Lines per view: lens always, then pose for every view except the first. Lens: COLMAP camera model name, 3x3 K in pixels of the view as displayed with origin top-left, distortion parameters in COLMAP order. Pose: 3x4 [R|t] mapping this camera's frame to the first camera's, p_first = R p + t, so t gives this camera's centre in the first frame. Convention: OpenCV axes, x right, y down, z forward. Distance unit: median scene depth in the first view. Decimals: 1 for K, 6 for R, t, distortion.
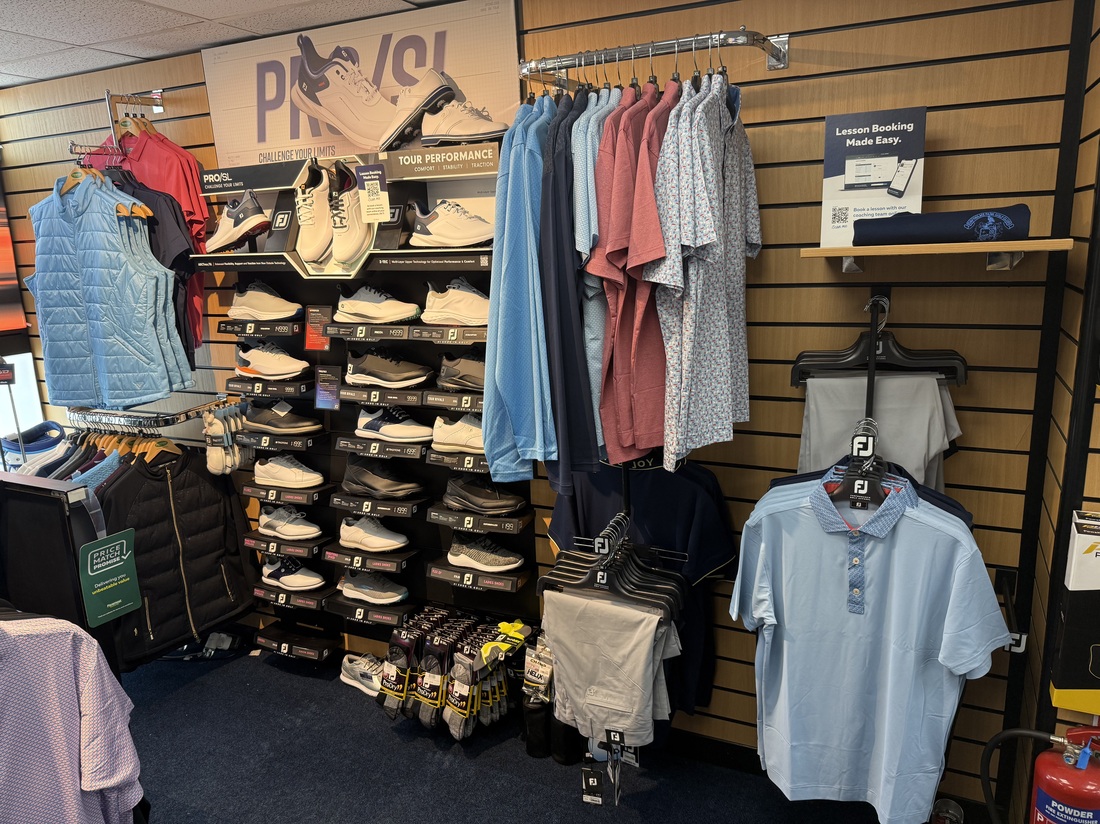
lens RADIAL K [[772.6, 0, 568.5], [0, 772.6, 412.2], [0, 0, 1]] dist [0.096791, -0.149701]
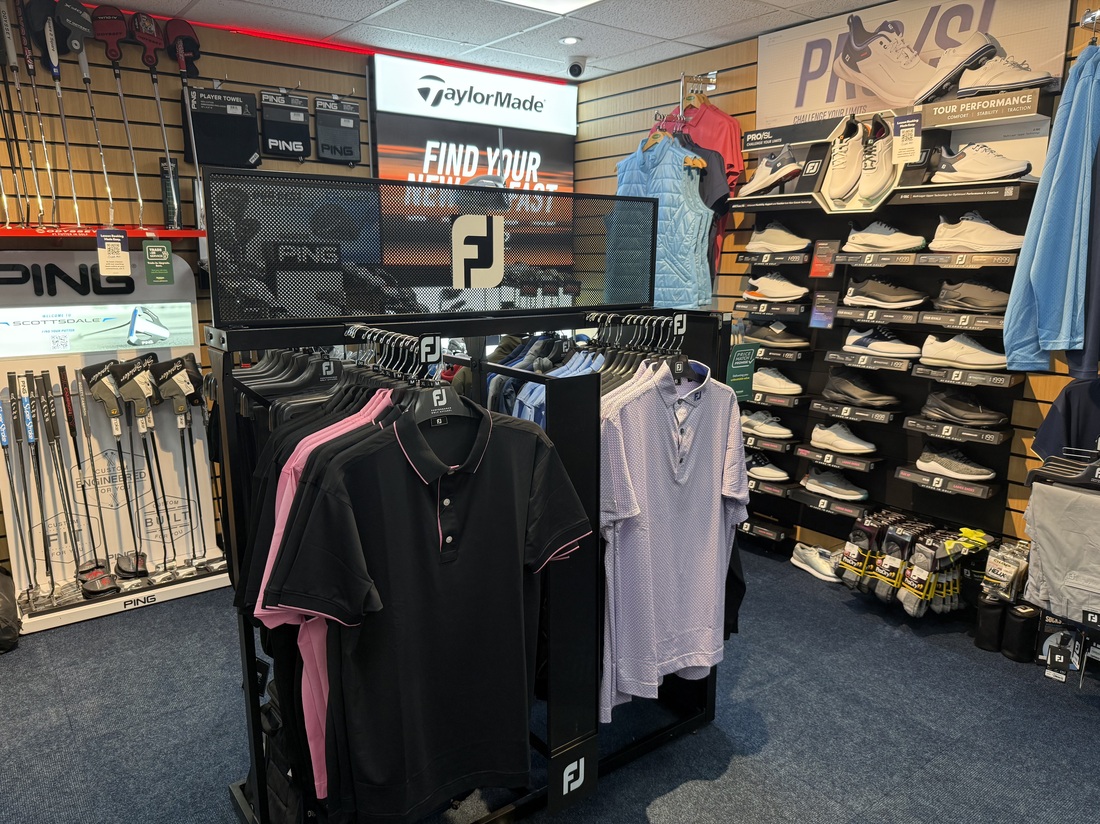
lens RADIAL K [[795.9, 0, 550.0], [0, 795.9, 412.0], [0, 0, 1]] dist [0.031051, -0.044635]
pose [[0.886074, 0.126139, -0.446052, -0.122009], [-0.131652, 0.991119, 0.018754, 0.165509], [0.444456, 0.042106, 0.894811, -0.289789]]
